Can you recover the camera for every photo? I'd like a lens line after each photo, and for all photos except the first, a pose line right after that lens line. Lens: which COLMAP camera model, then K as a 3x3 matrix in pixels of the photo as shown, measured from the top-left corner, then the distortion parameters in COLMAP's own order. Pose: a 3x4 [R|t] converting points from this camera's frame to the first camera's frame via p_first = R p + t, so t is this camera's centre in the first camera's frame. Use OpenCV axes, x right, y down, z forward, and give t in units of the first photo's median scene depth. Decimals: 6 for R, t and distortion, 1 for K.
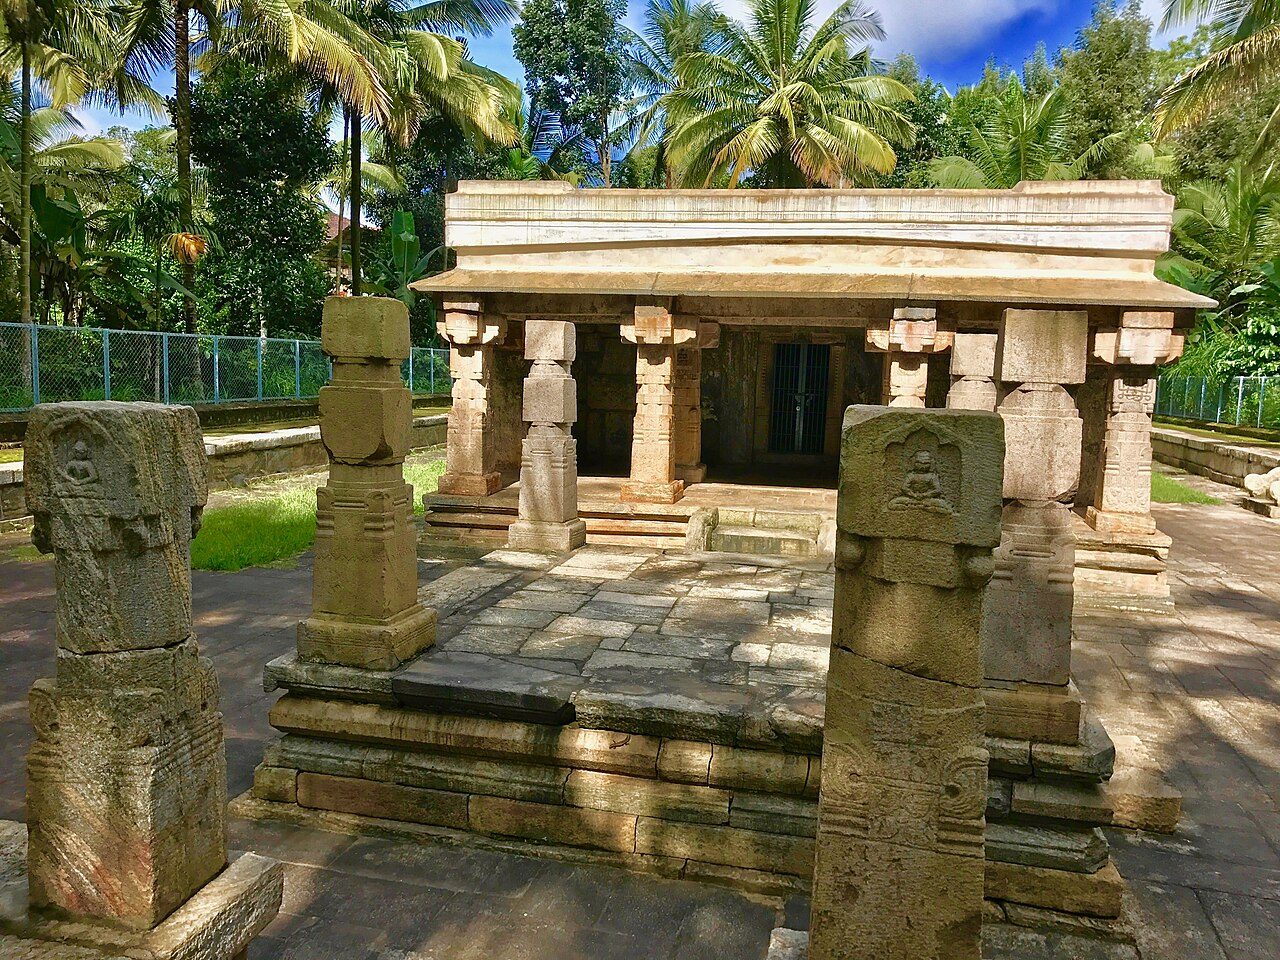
lens RADIAL K [[1042.0, 0, 640.0], [0, 1042.0, 480.0], [0, 0, 1]] dist [0.009996, -0.010812]
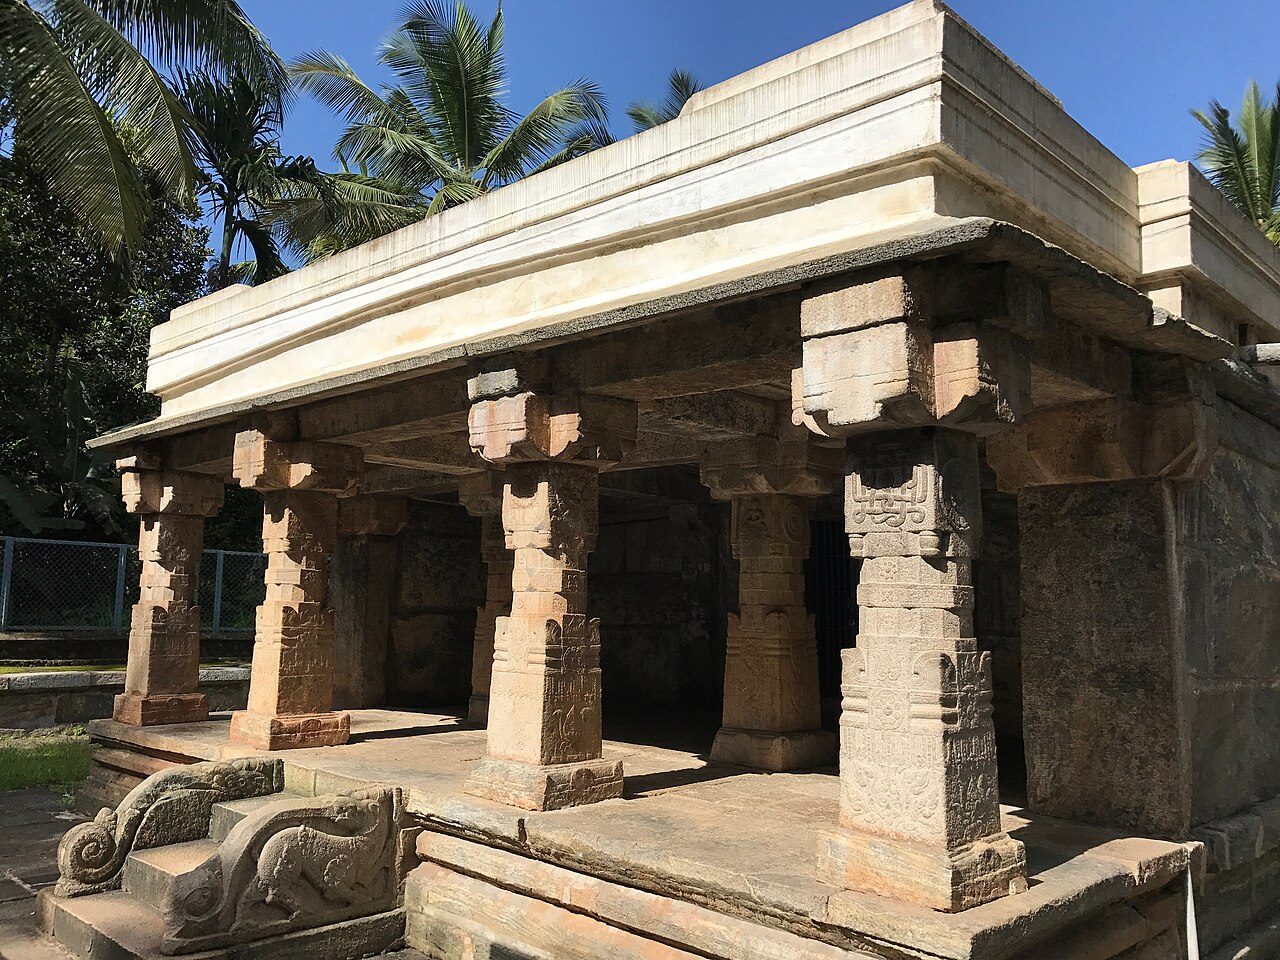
lens RADIAL K [[1030.5, 0, 644.2], [0, 1030.5, 469.6], [0, 0, 1]] dist [0.081710, -0.143886]
pose [[0.854362, -0.081056, -0.513319, 0.577678], [-0.056643, 0.967352, -0.247025, 0.002686], [0.516583, 0.240125, 0.821877, 0.625960]]
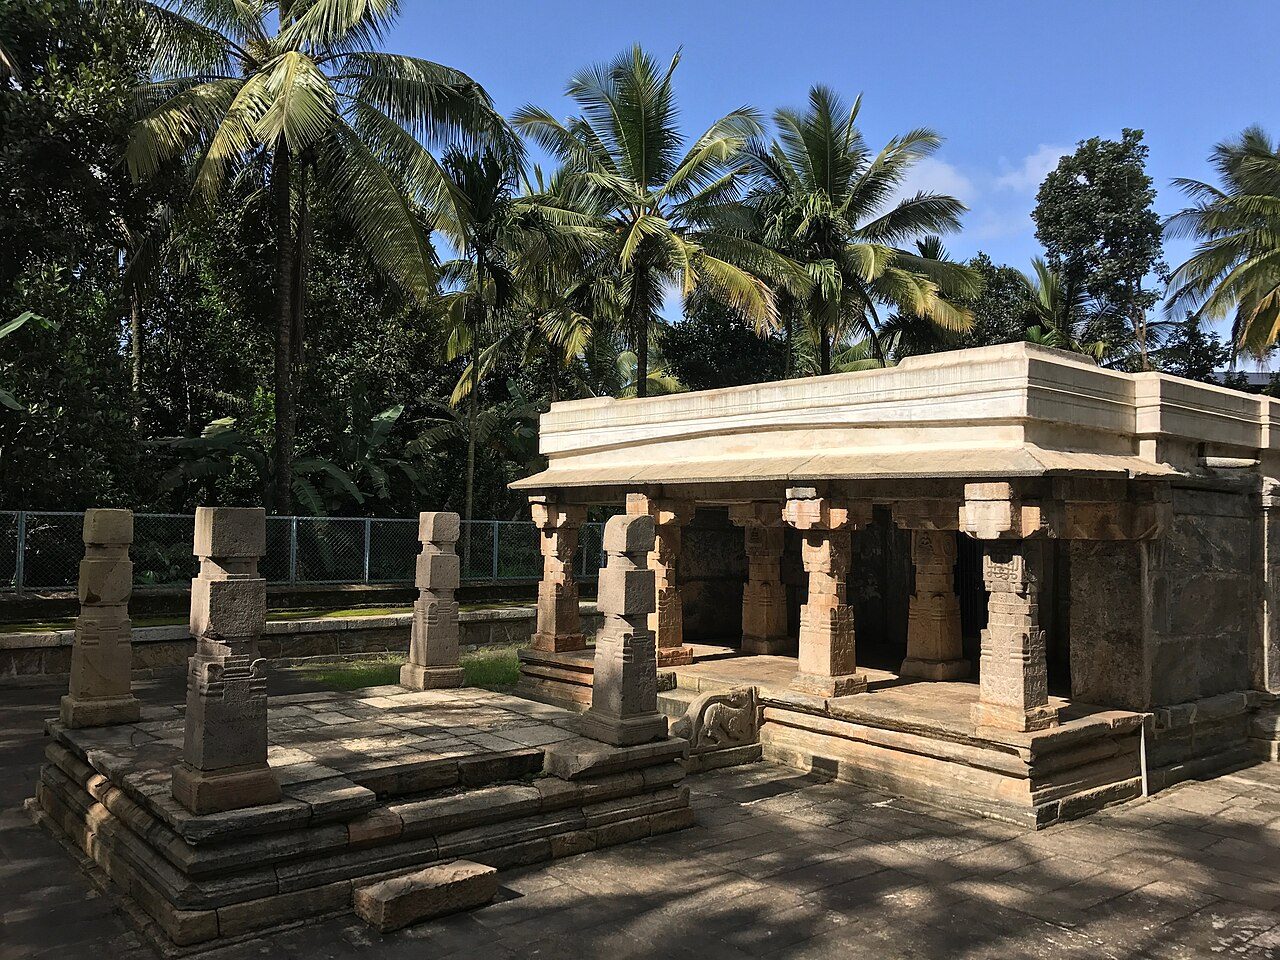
lens RADIAL K [[1042.0, 0, 640.0], [0, 1042.0, 480.0], [0, 0, 1]] dist [0.009996, -0.010812]
pose [[0.795396, -0.045185, -0.604404, 0.756636], [-0.060150, 0.986409, -0.152902, -0.003382], [0.603099, 0.157972, 0.781868, 0.085148]]
